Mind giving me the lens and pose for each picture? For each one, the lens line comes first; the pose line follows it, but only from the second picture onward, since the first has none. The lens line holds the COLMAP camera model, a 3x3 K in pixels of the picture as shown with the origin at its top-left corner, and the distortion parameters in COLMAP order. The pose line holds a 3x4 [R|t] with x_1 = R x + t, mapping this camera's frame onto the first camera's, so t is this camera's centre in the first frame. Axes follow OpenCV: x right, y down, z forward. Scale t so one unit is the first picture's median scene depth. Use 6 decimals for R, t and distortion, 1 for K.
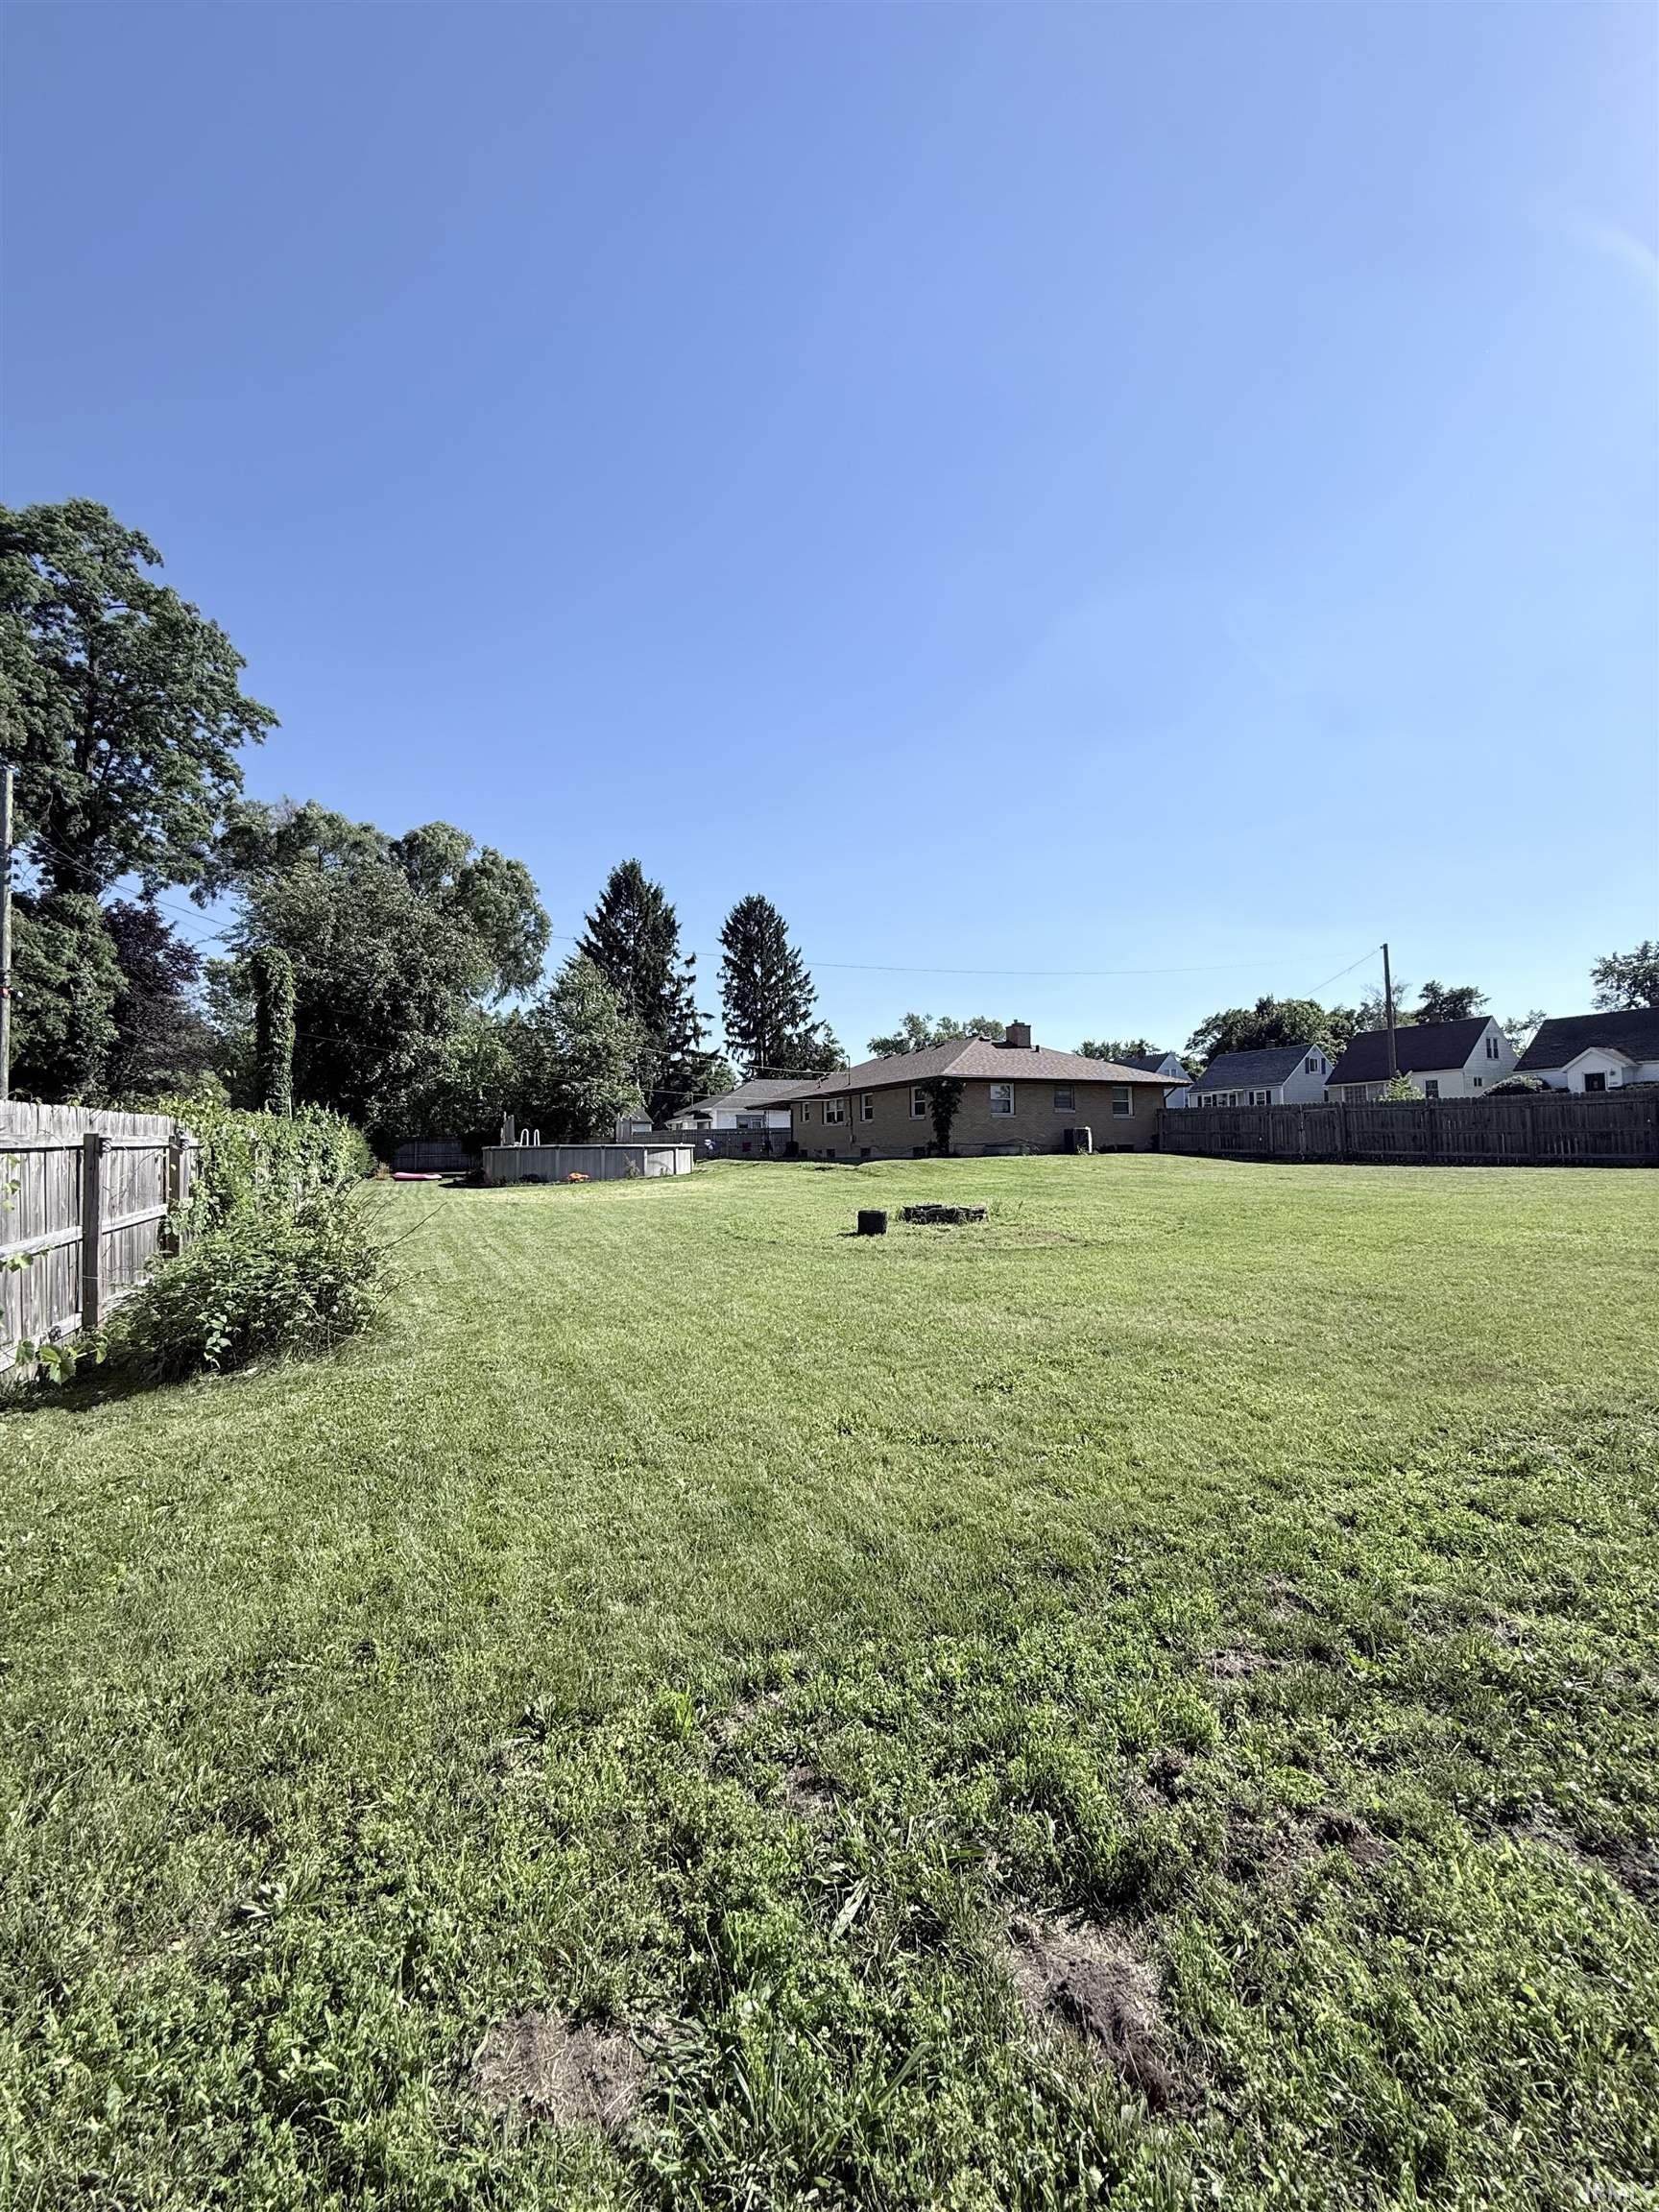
lens RADIAL K [[882.3, 0, 818.5], [0, 882.3, 1097.0], [0, 0, 1]] dist [-0.000433, -0.000084]
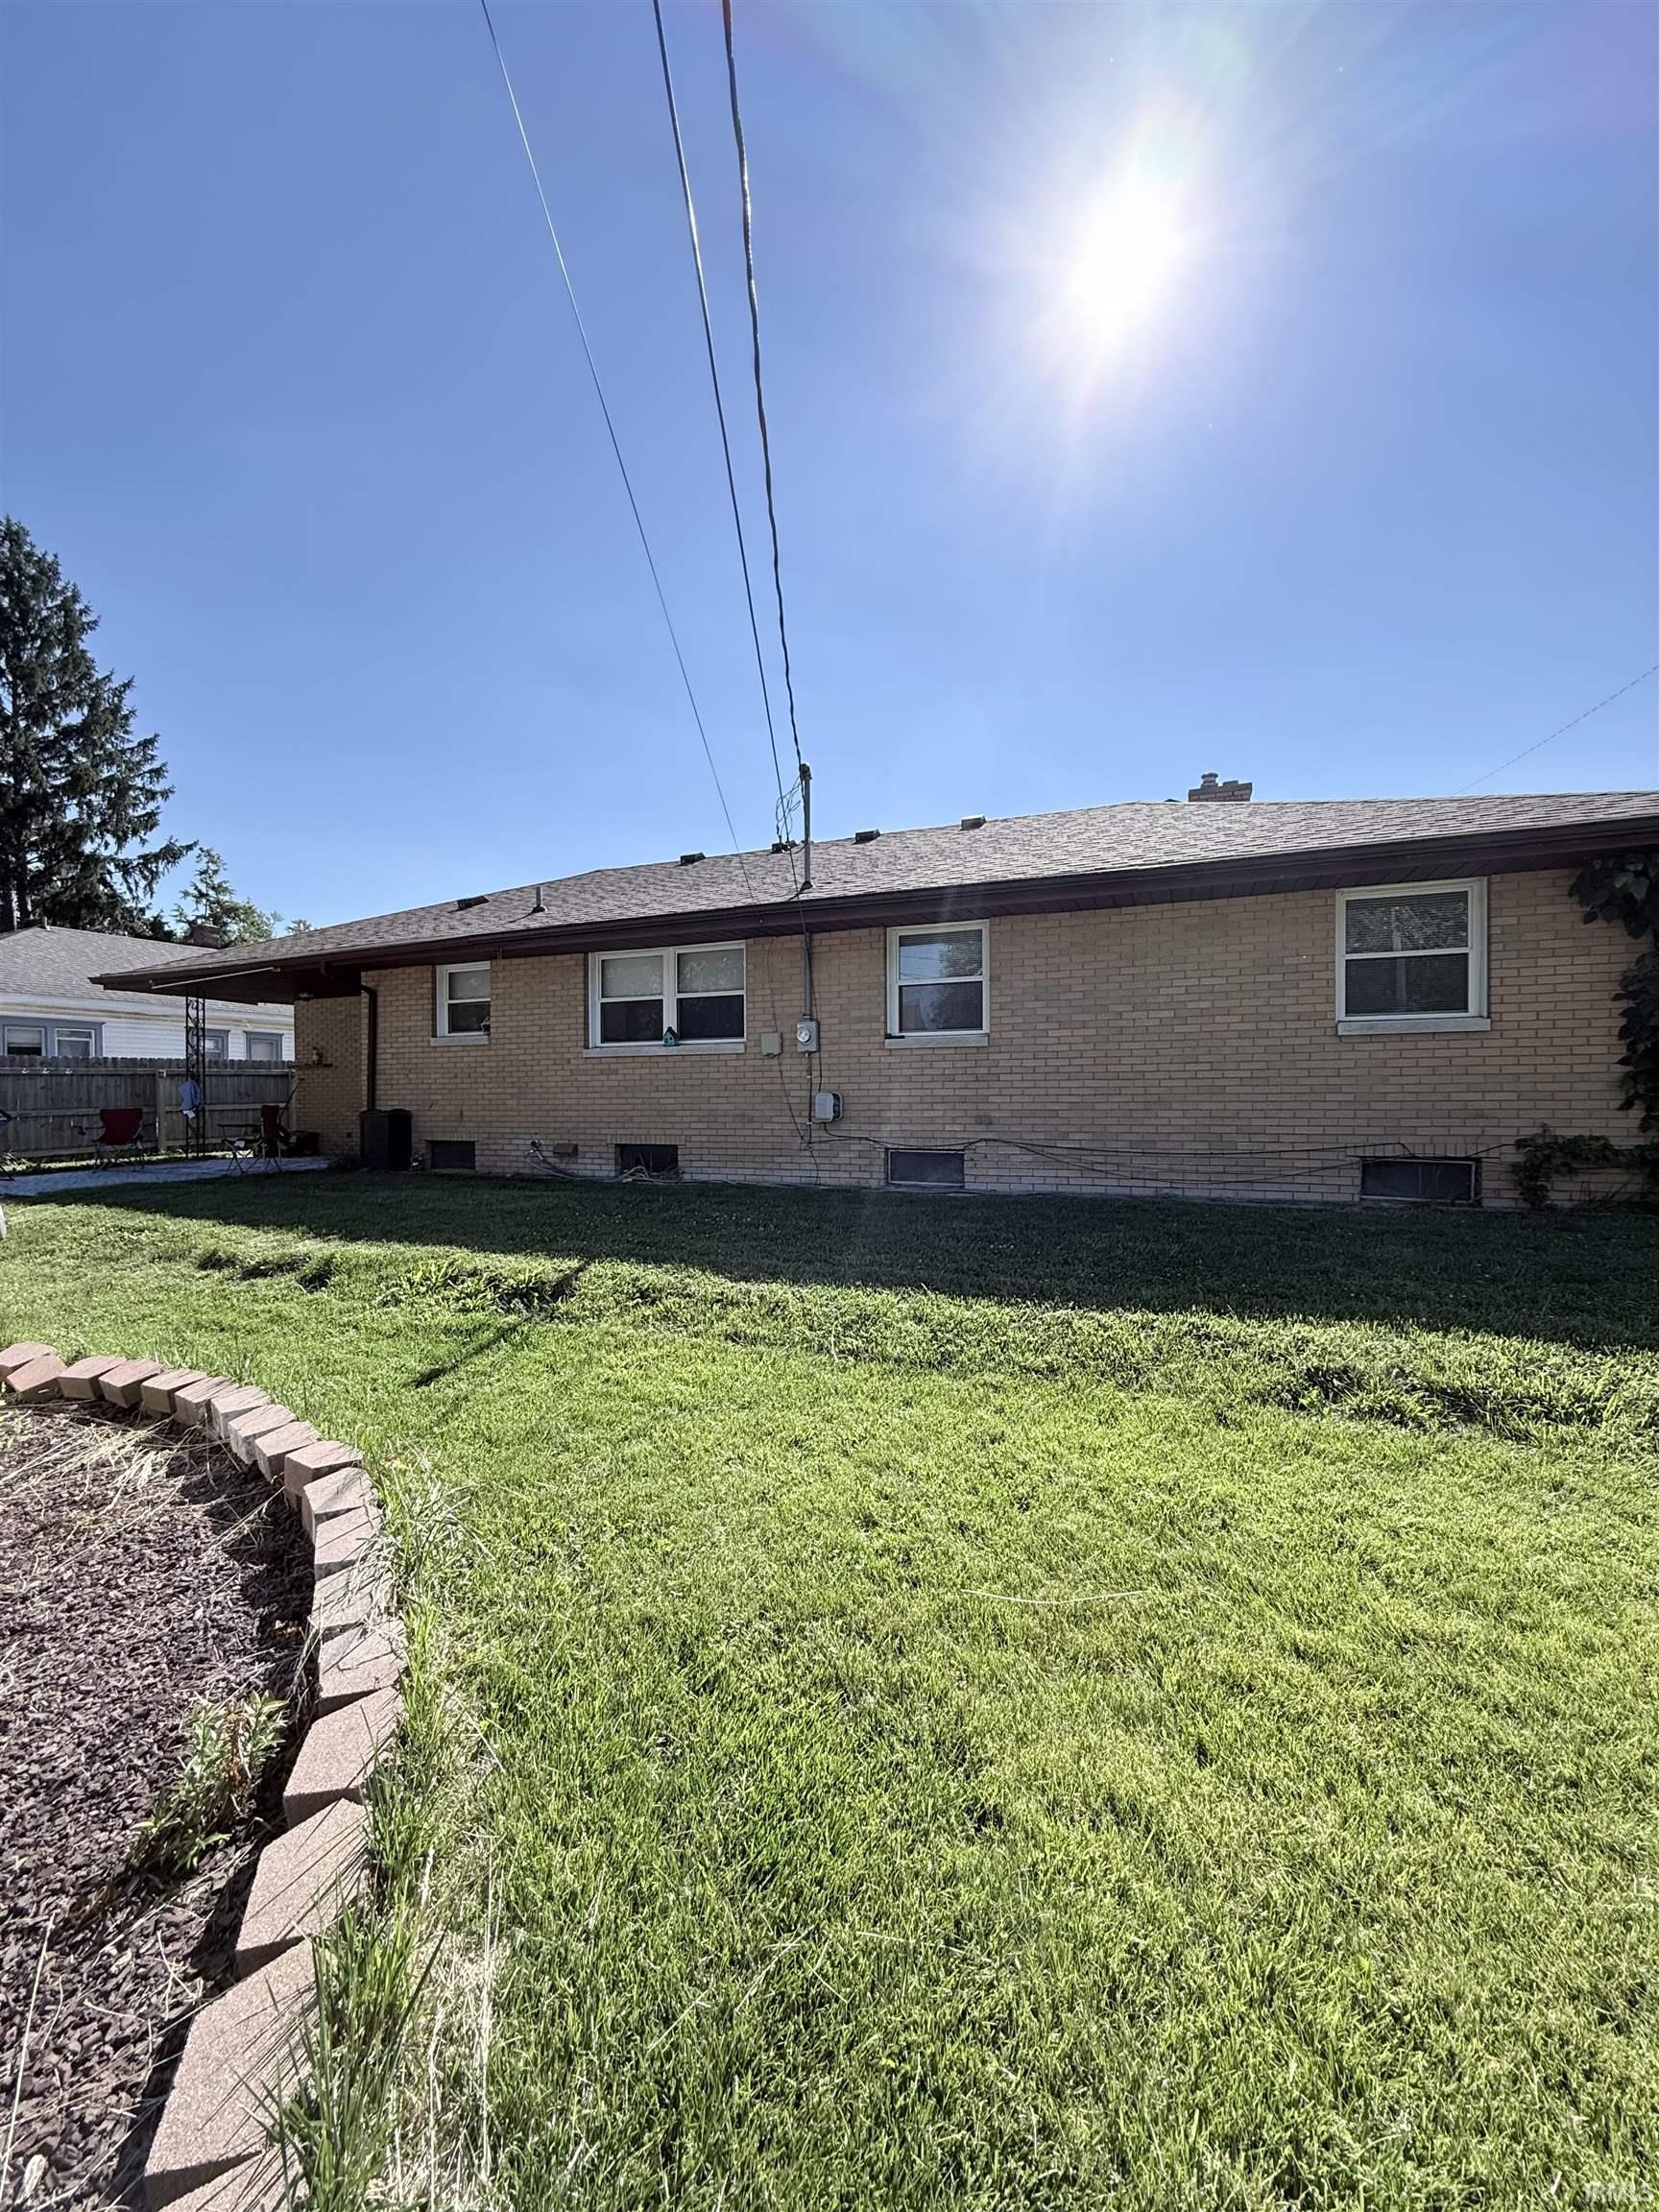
lens RADIAL K [[882.3, 0, 830.7], [0, 882.3, 1102.0], [0, 0, 1]] dist [-0.000433, -0.000084]
pose [[0.732959, 0.010228, 0.680196, -0.065534], [-0.049949, 0.997997, 0.038817, 0.018260], [-0.678436, -0.062427, 0.732002, 0.407459]]
